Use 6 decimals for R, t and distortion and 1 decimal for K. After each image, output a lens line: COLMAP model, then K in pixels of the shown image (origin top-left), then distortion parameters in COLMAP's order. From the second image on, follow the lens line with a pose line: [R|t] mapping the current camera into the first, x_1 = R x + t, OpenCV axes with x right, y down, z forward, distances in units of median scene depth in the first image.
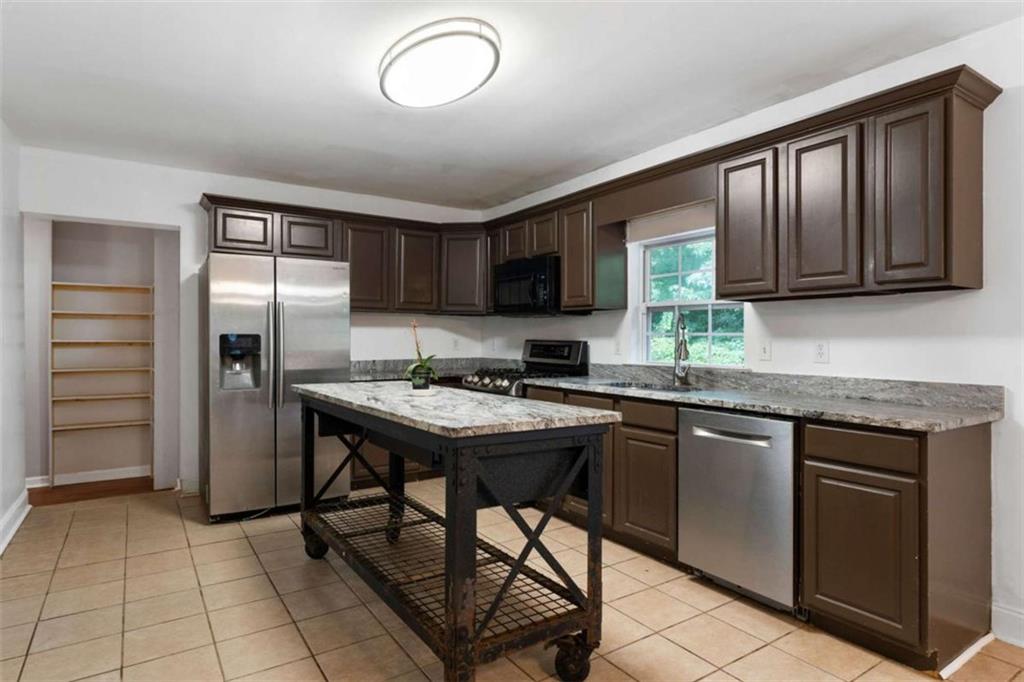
lens RADIAL K [[566.2, 0, 507.5], [0, 566.2, 338.4], [0, 0, 1]] dist [-0.000152, -0.000325]
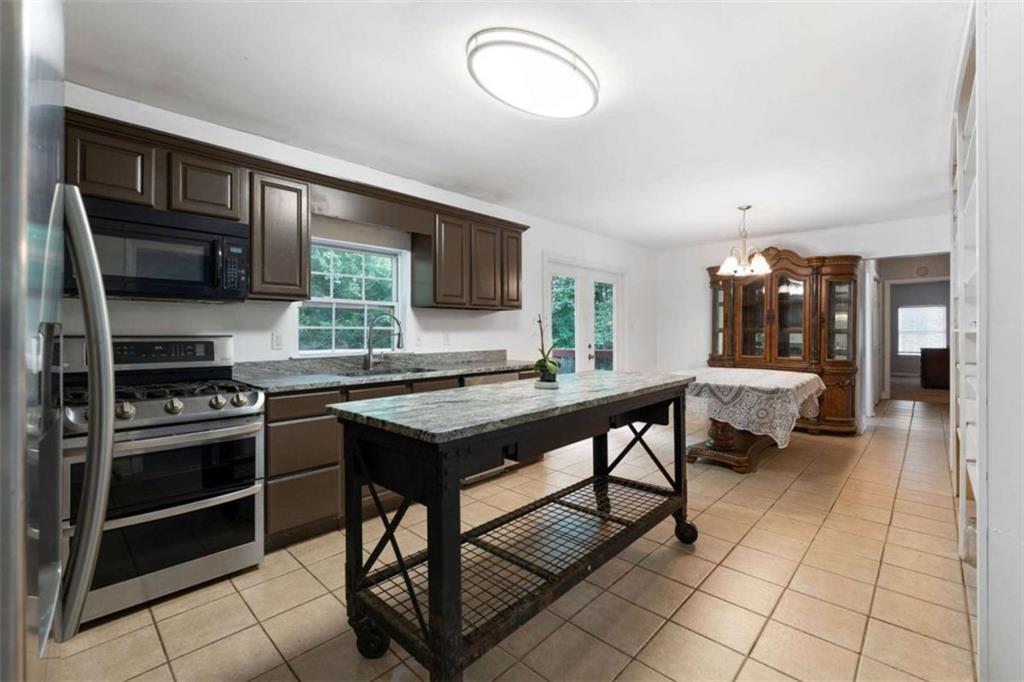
lens RADIAL K [[436.6, 0, 497.8], [0, 436.6, 328.9], [0, 0, 1]] dist [-0.004210, -0.000422]
pose [[-0.212799, -0.001524, 0.977095, -0.590279], [-0.001527, 0.999998, 0.001227, -0.006637], [-0.977095, -0.001231, -0.212801, 0.815318]]
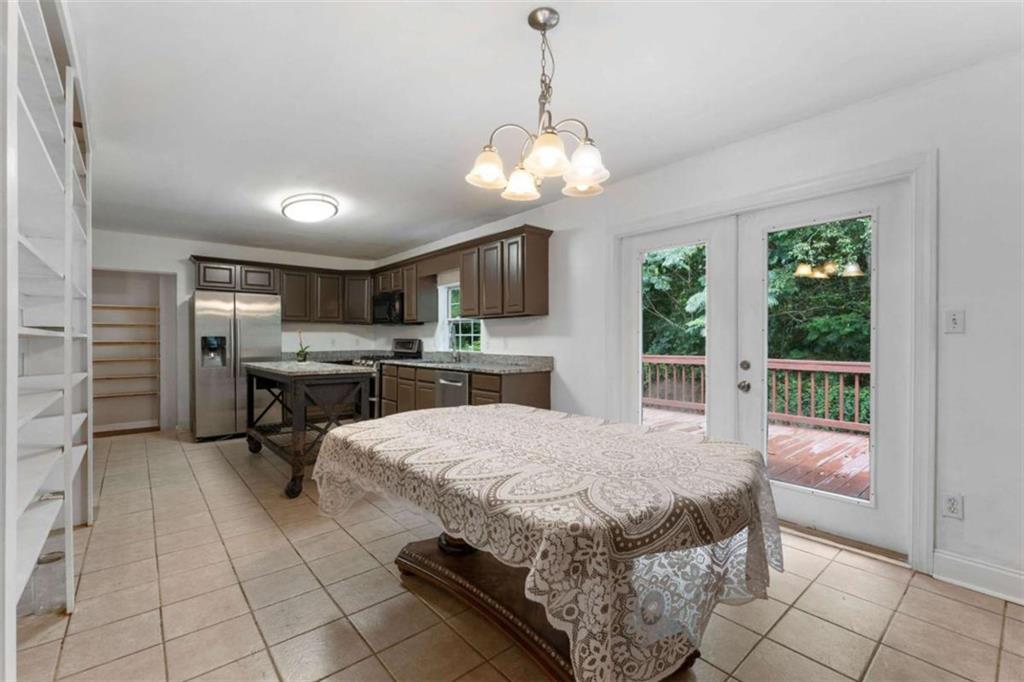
lens RADIAL K [[436.6, 0, 507.6], [0, 436.6, 341.4], [0, 0, 1]] dist [-0.004210, -0.000422]
pose [[0.992218, -0.006414, 0.124346, 0.258108], [0.005703, 0.999965, 0.006066, 0.005044], [-0.124380, -0.005309, 0.992220, -0.447055]]
